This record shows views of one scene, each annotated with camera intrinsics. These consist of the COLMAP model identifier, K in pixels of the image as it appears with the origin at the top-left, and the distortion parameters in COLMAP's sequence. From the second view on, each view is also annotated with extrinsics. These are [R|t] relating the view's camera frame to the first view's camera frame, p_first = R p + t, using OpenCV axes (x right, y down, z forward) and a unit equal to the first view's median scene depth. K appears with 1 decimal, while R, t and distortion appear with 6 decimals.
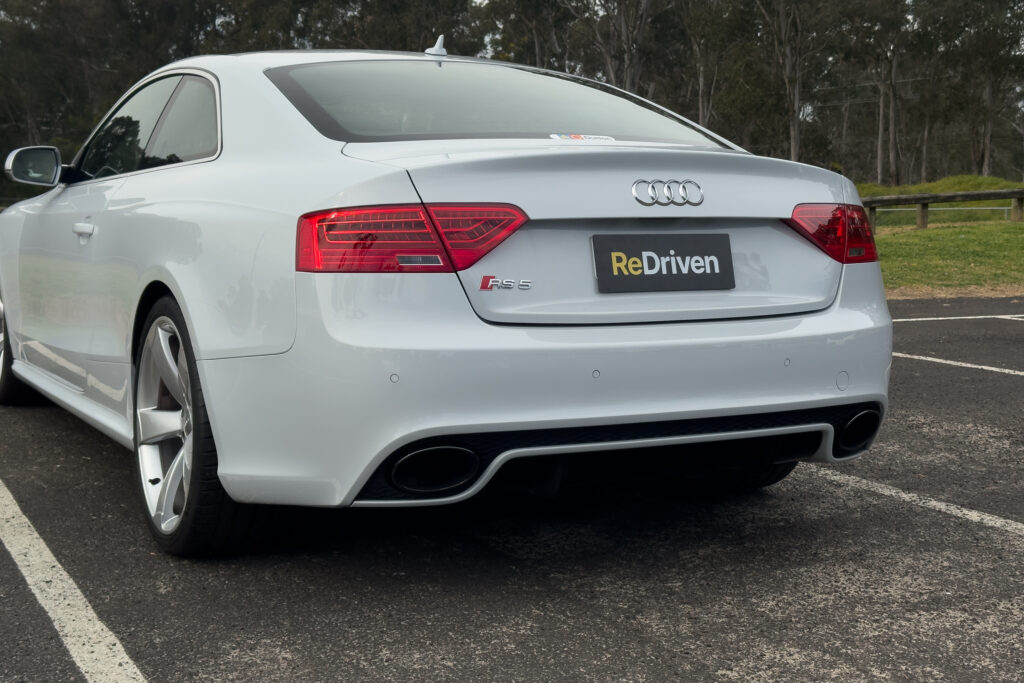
lens RADIAL K [[1425.7, 0, 512.8], [0, 1425.7, 336.5], [0, 0, 1]] dist [0.124834, 0.000000]
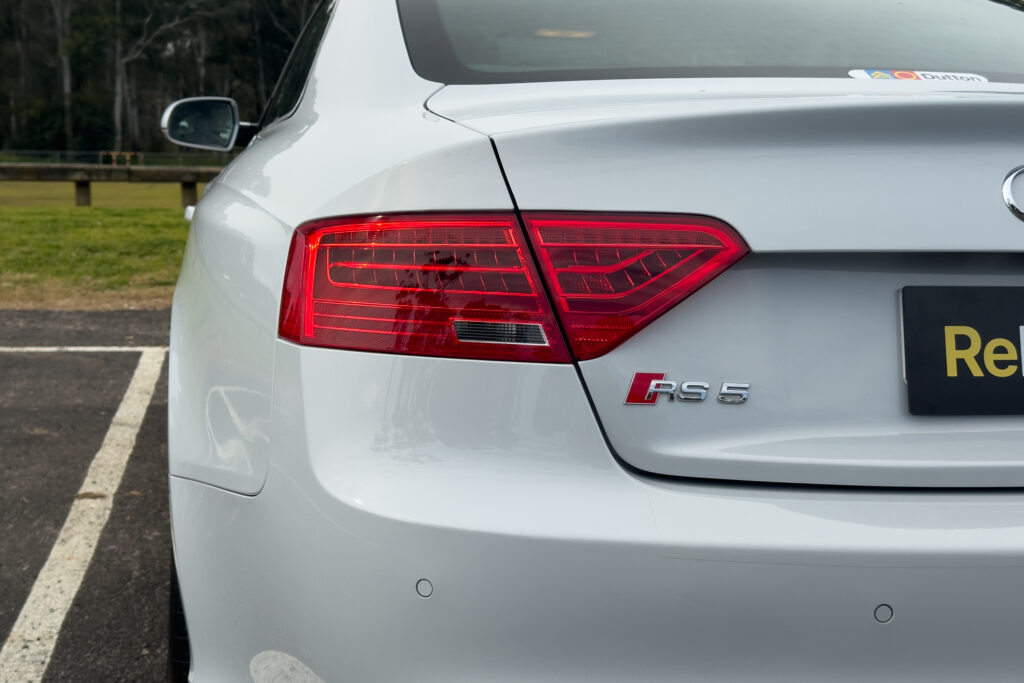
lens RADIAL K [[1425.7, 0, 508.9], [0, 1425.7, 340.1], [0, 0, 1]] dist [0.124834, 0.000000]
pose [[0.959062, 0.055178, -0.277768, 0.060815], [-0.047057, 0.998250, 0.035826, -0.061416], [0.279258, -0.021288, 0.959980, 0.498355]]
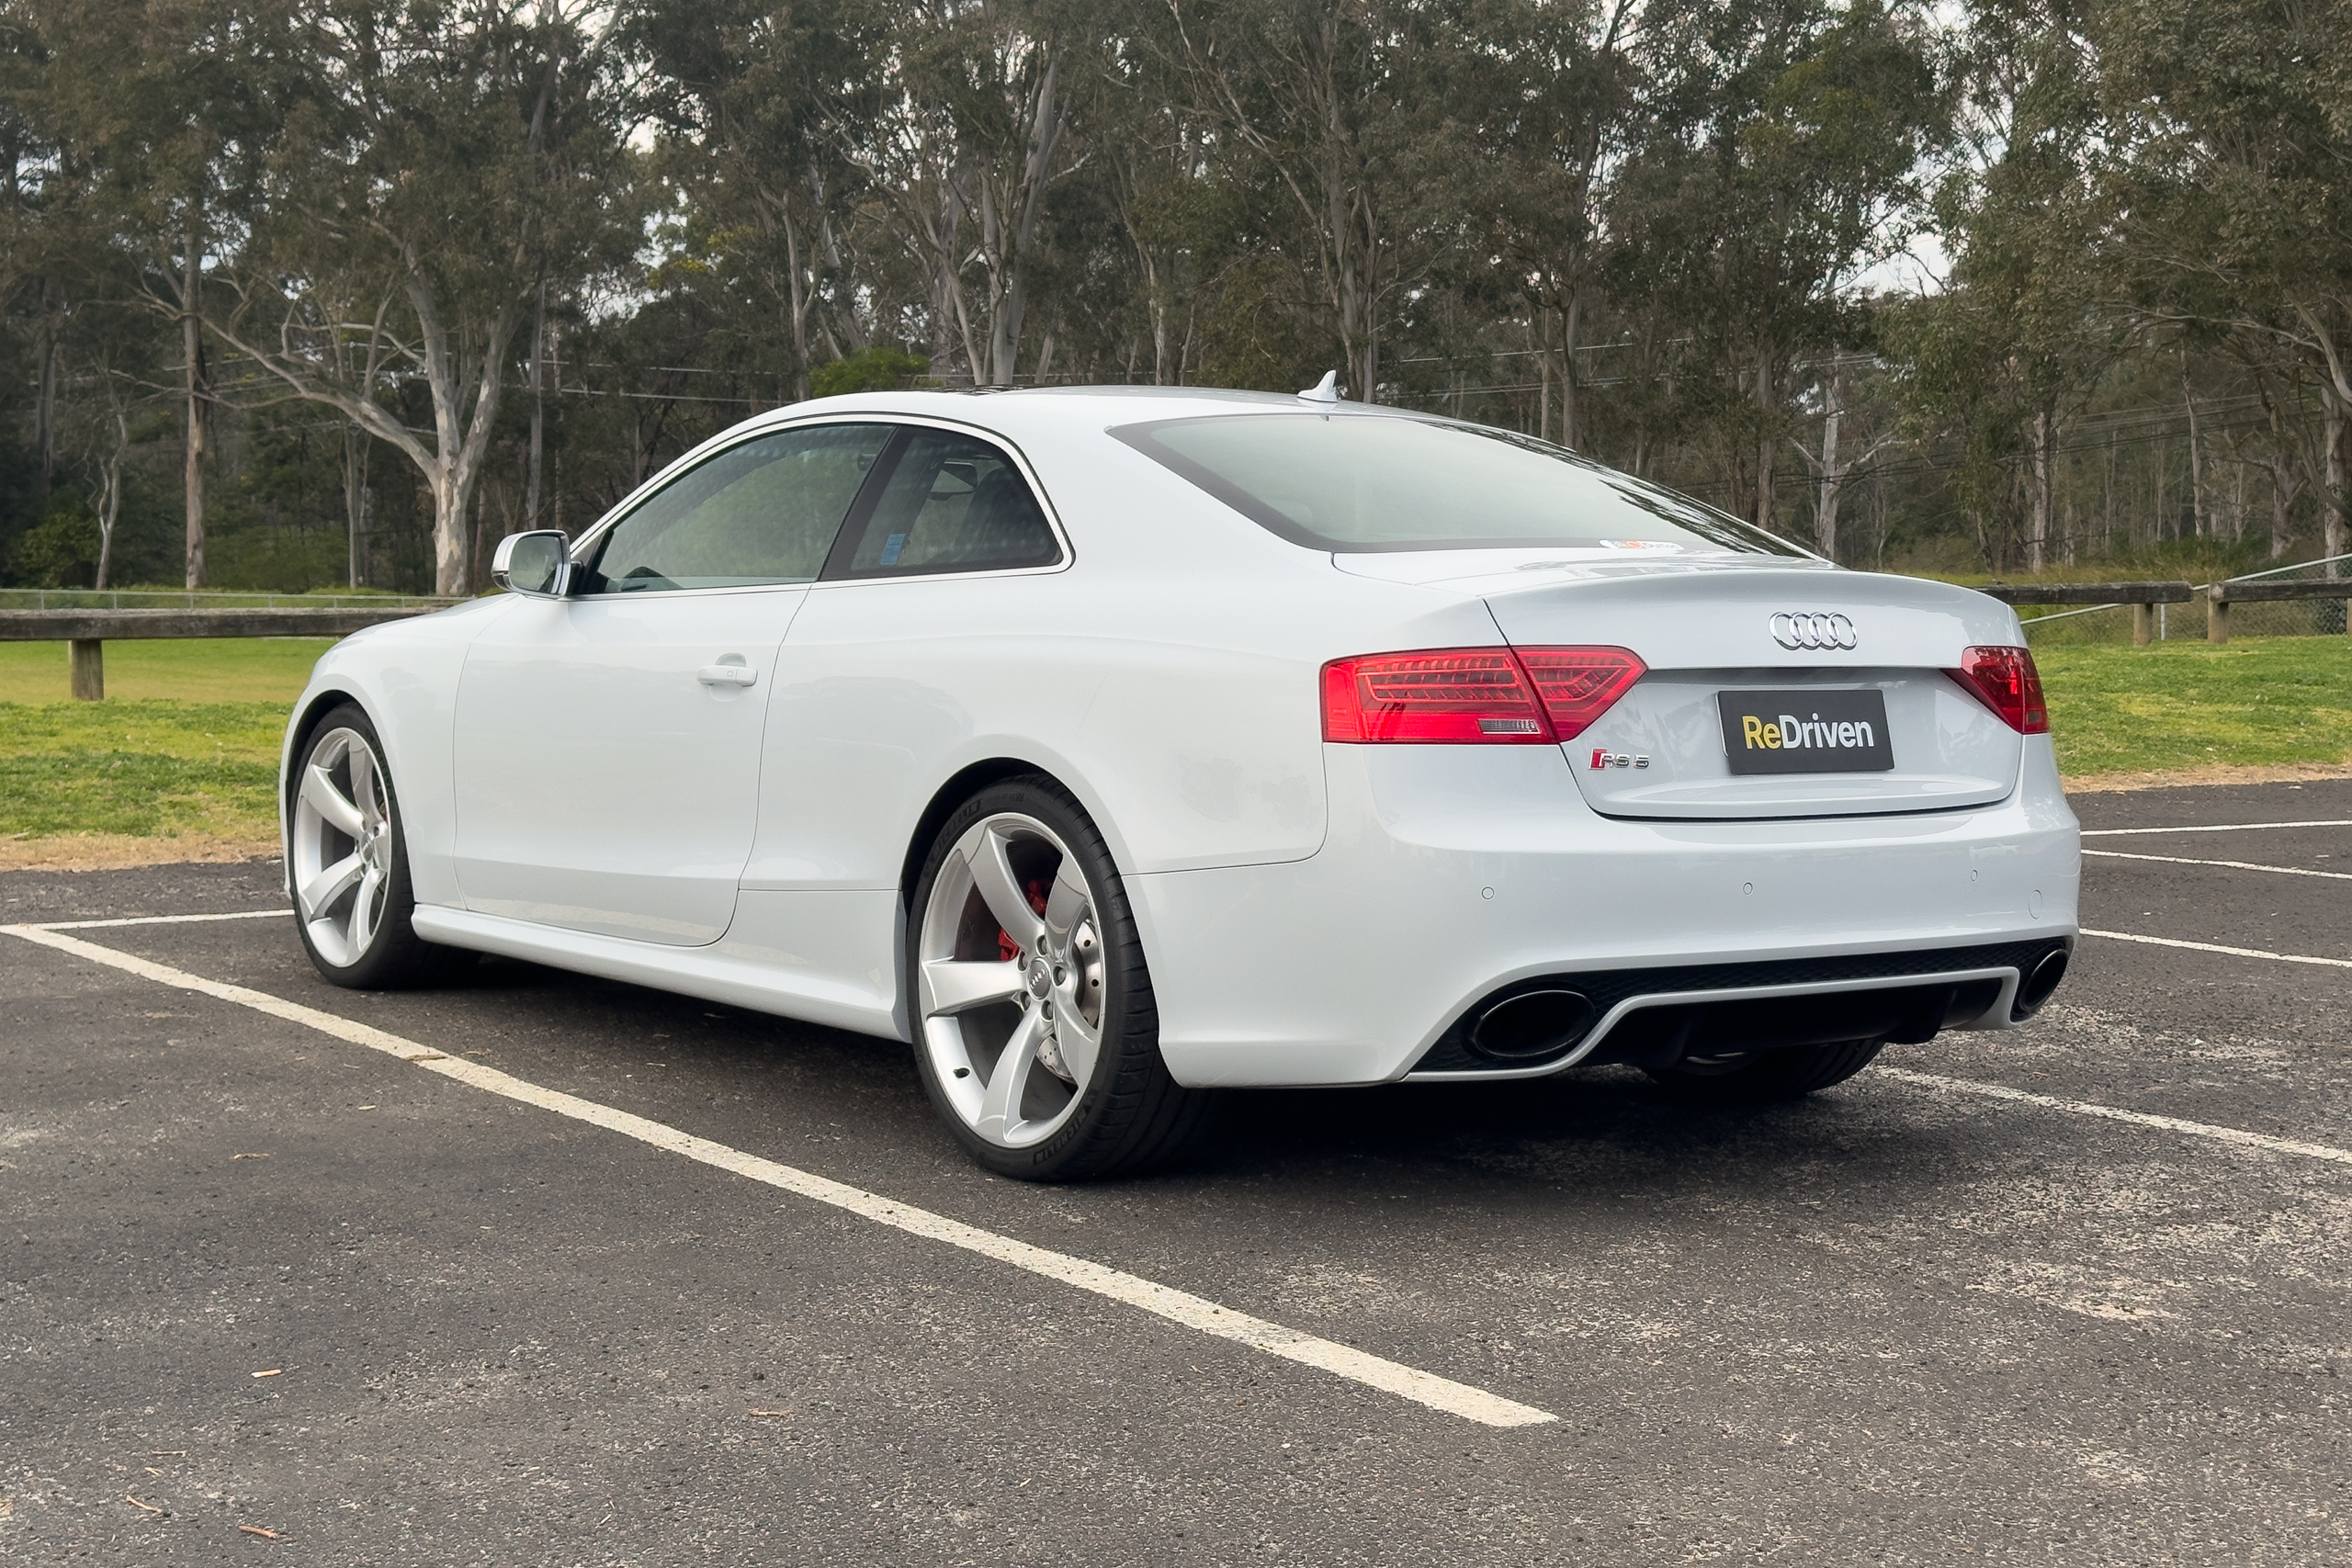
lens RADIAL K [[3274.3, 0, 1181.8], [0, 3274.3, 761.4], [0, 0, 1]] dist [0.124834, 0.000000]
pose [[0.988463, 0.001953, 0.151448, -0.423660], [0.004673, 0.999048, -0.043377, 0.029788], [-0.151389, 0.043585, 0.987513, -0.515772]]
